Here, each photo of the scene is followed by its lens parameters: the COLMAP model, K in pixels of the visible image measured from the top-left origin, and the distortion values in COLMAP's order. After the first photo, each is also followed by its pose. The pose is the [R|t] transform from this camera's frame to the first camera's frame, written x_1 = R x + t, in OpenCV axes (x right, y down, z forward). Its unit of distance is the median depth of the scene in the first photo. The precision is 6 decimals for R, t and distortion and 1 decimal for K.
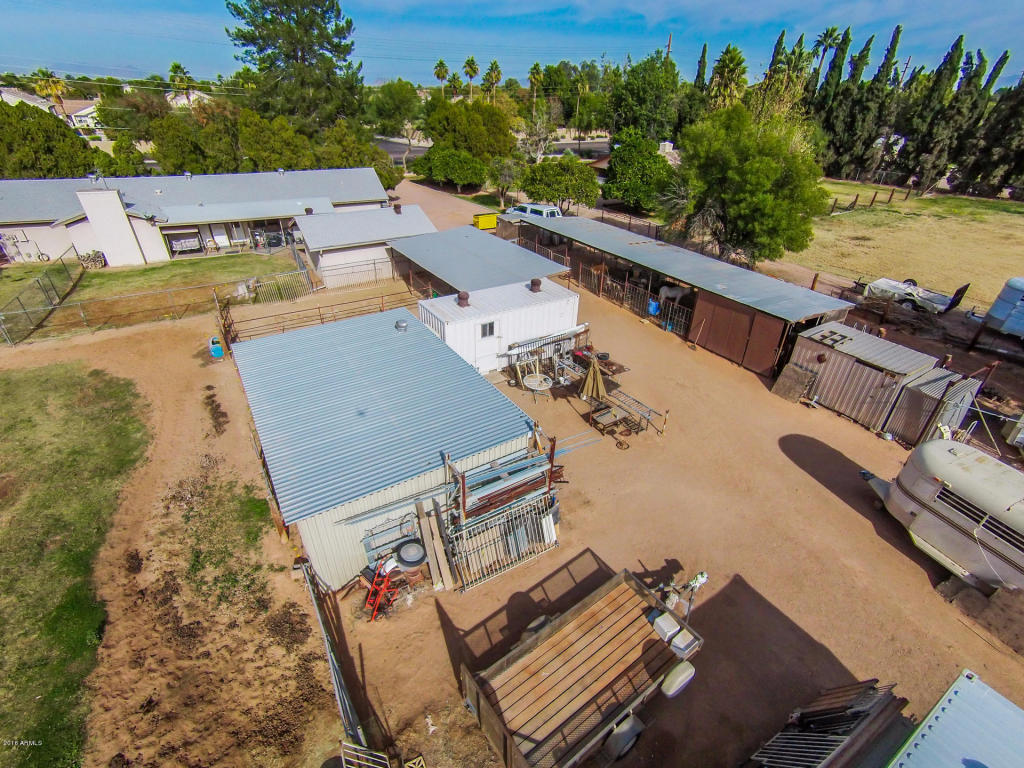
lens RADIAL K [[488.7, 0, 525.0], [0, 488.7, 387.7], [0, 0, 1]] dist [-0.039007, 0.023239]
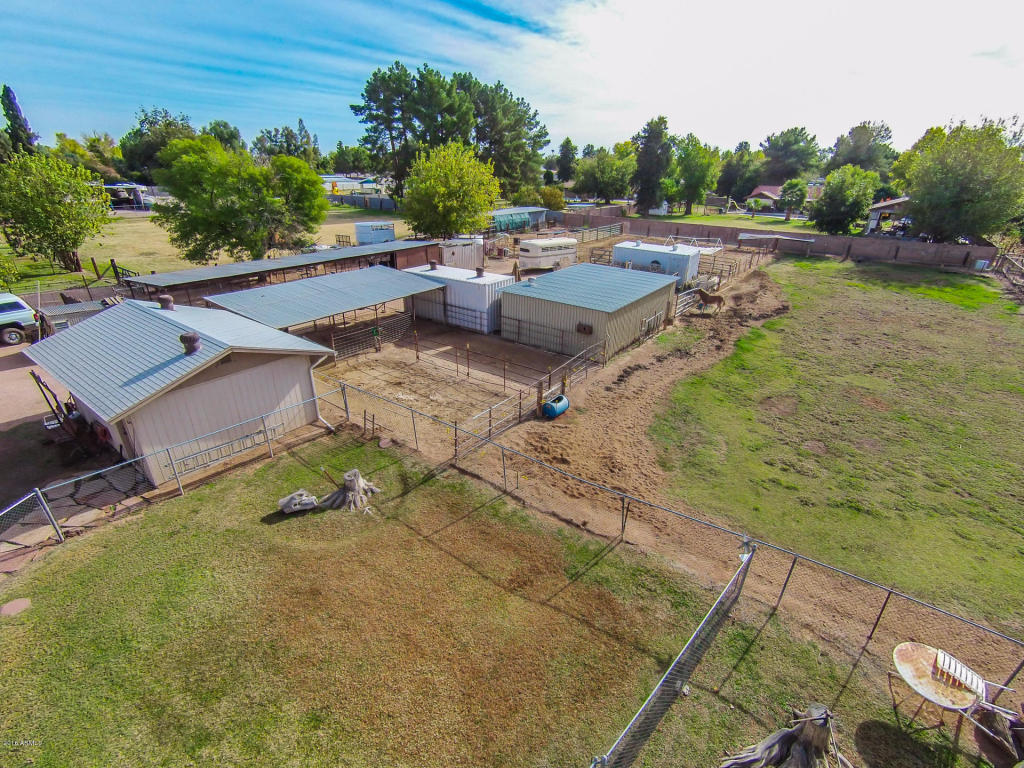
lens RADIAL K [[476.7, 0, 524.5], [0, 476.7, 383.5], [0, 0, 1]] dist [-0.047557, 0.026317]
pose [[-0.370976, -0.413890, 0.831307, -0.871331], [0.458725, 0.696669, 0.551565, -0.398178], [-0.807433, 0.585958, -0.068586, 0.735082]]
